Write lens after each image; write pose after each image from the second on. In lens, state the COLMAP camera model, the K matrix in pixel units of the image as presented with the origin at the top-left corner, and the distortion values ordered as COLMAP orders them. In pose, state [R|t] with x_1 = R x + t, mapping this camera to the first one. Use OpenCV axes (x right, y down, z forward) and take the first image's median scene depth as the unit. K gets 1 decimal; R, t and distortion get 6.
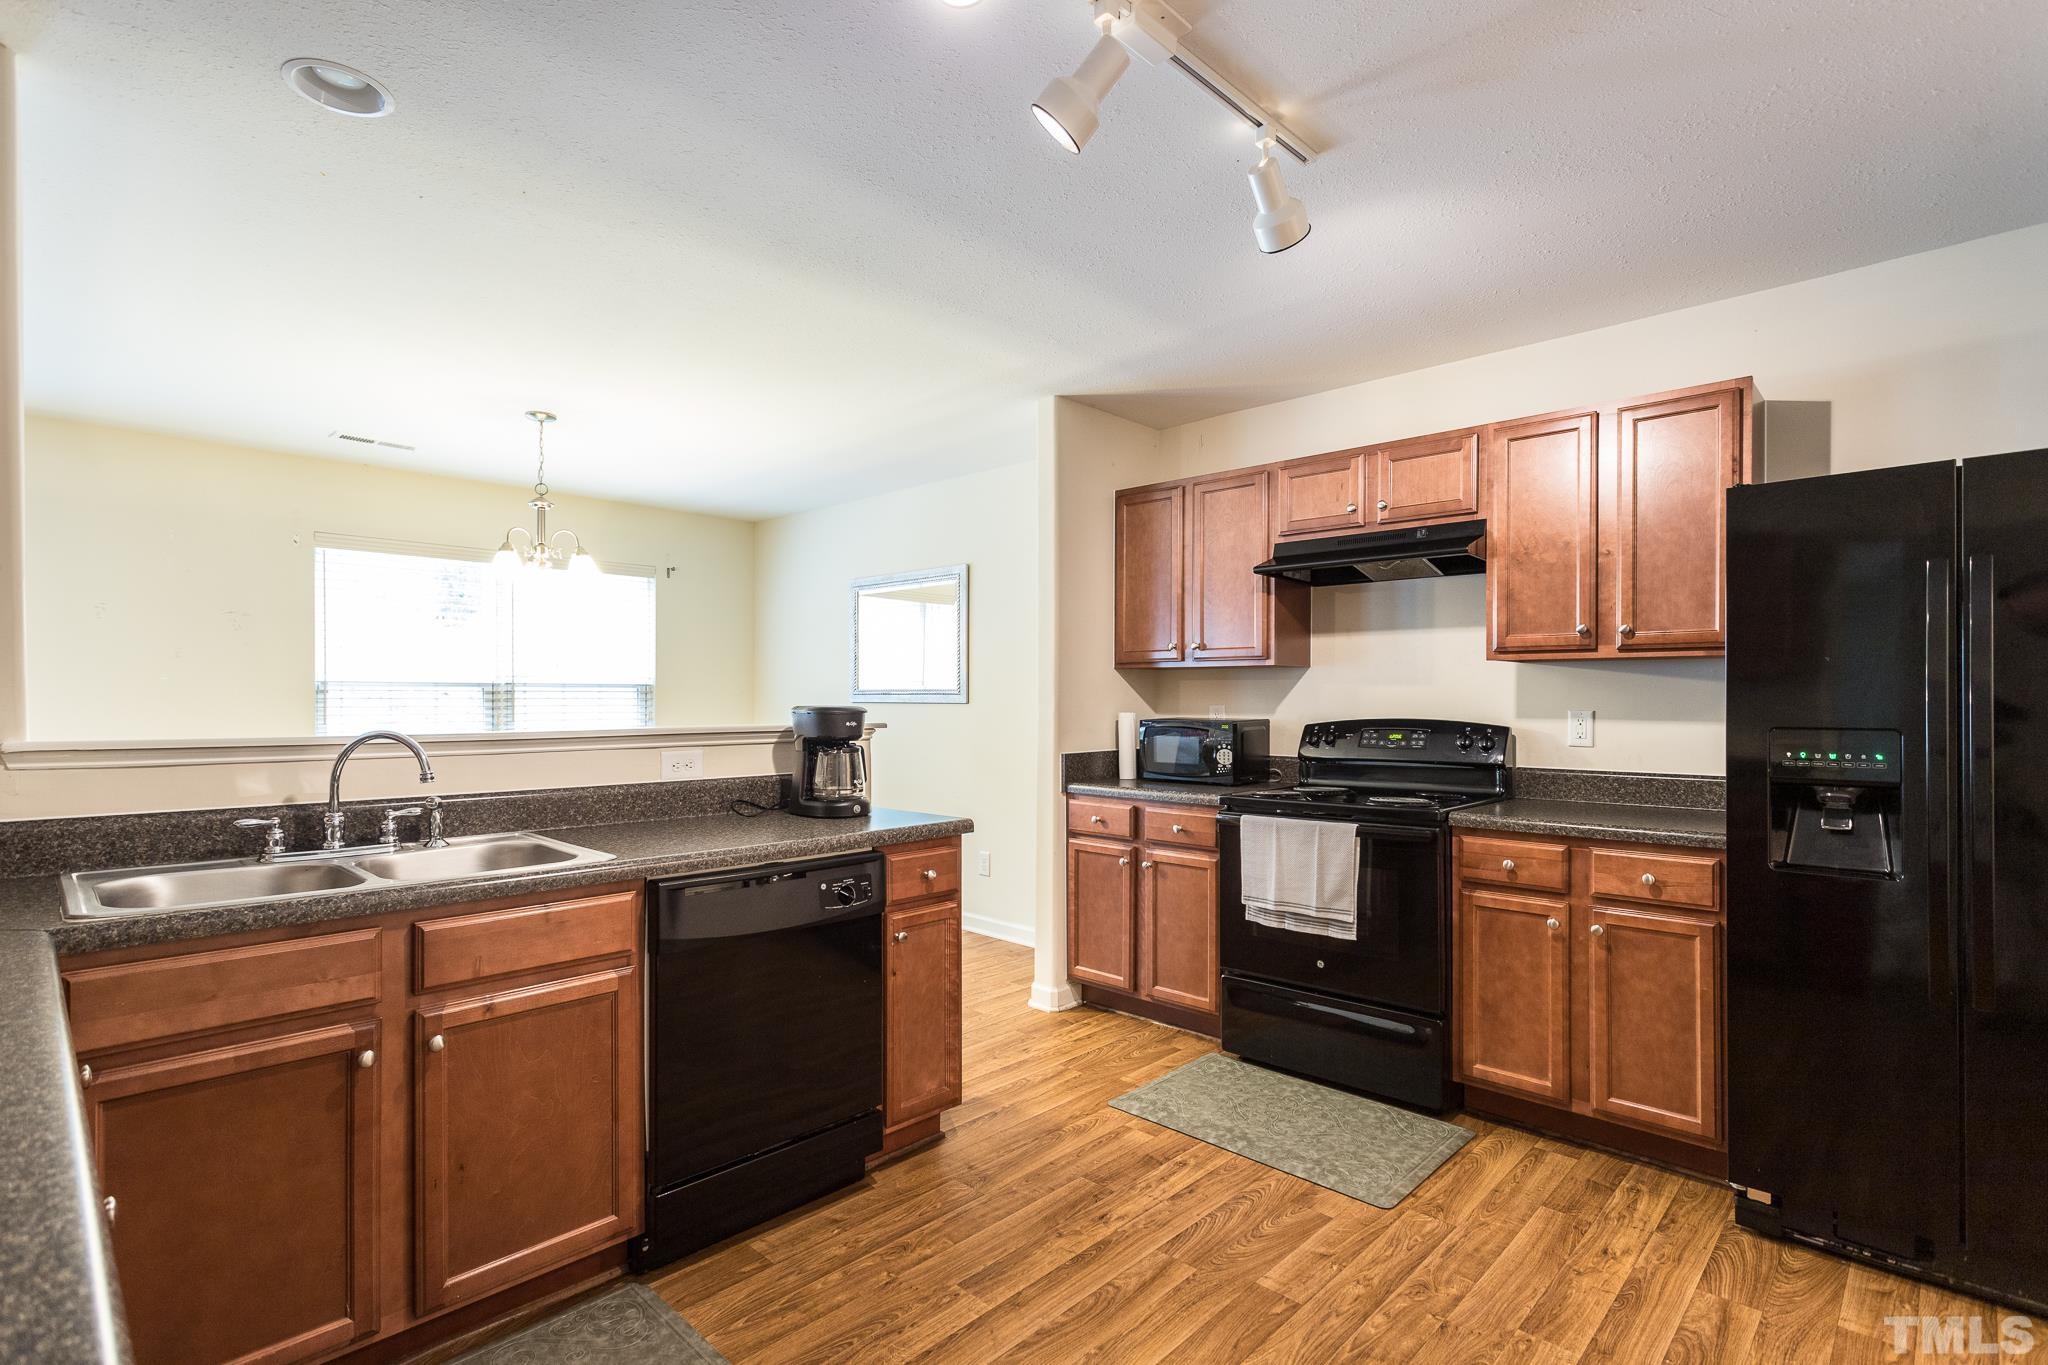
lens RADIAL K [[969.0, 0, 1020.7], [0, 969.0, 695.4], [0, 0, 1]] dist [-0.003117, -0.001484]
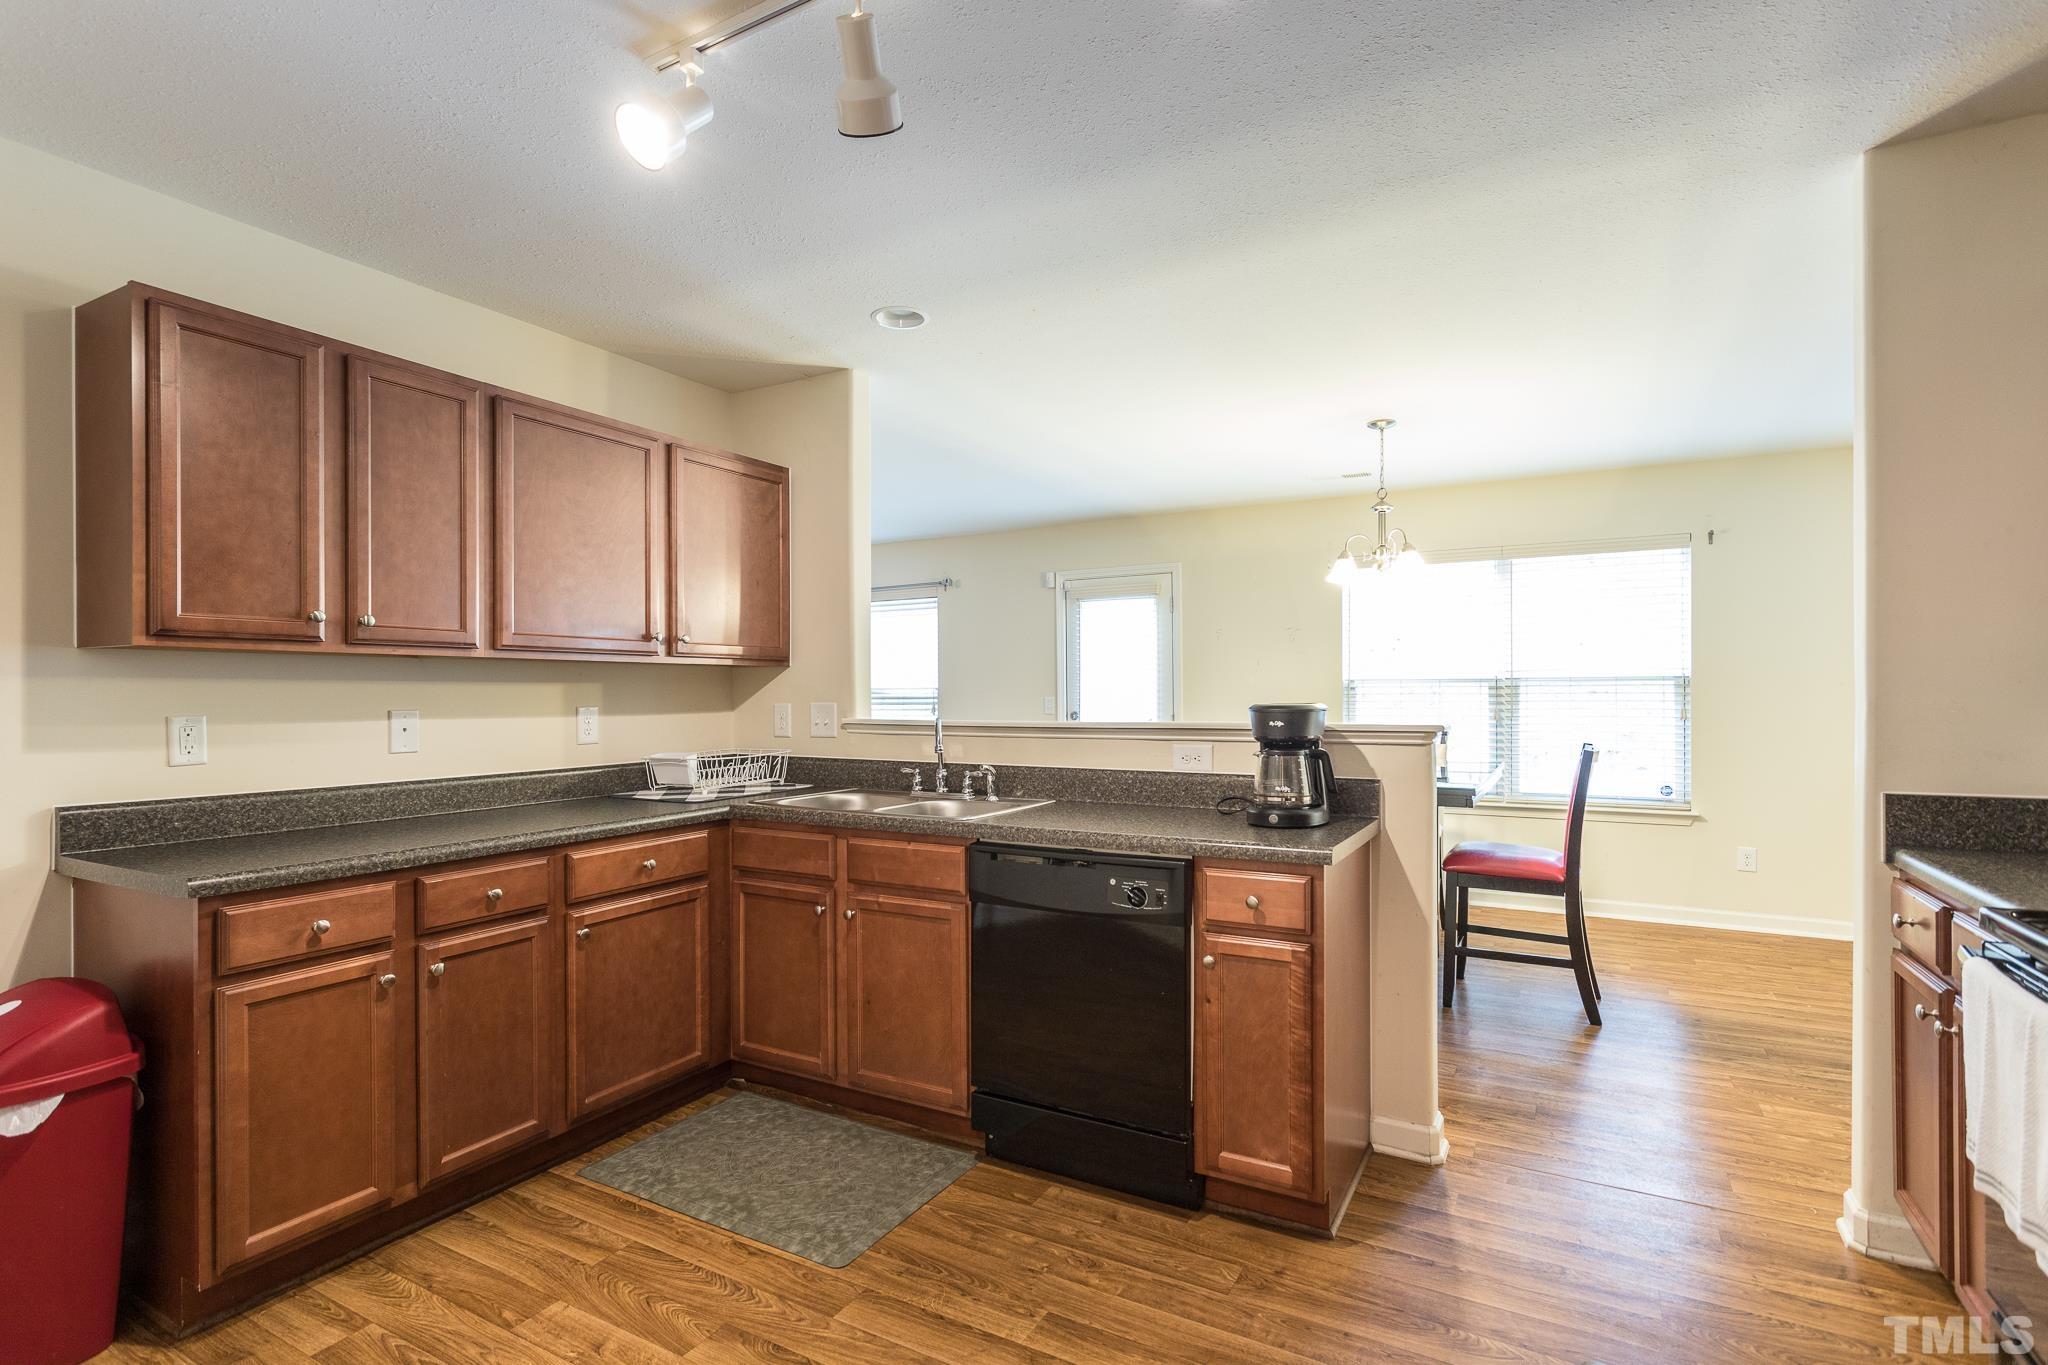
lens RADIAL K [[969.0, 0, 1024.0], [0, 969.0, 693.3], [0, 0, 1]] dist [-0.003117, -0.001484]
pose [[0.258493, -0.002893, -0.966009, 0.759818], [0.007067, 0.999974, -0.001104, 0.000775], [0.965987, -0.006541, 0.258507, 0.657480]]
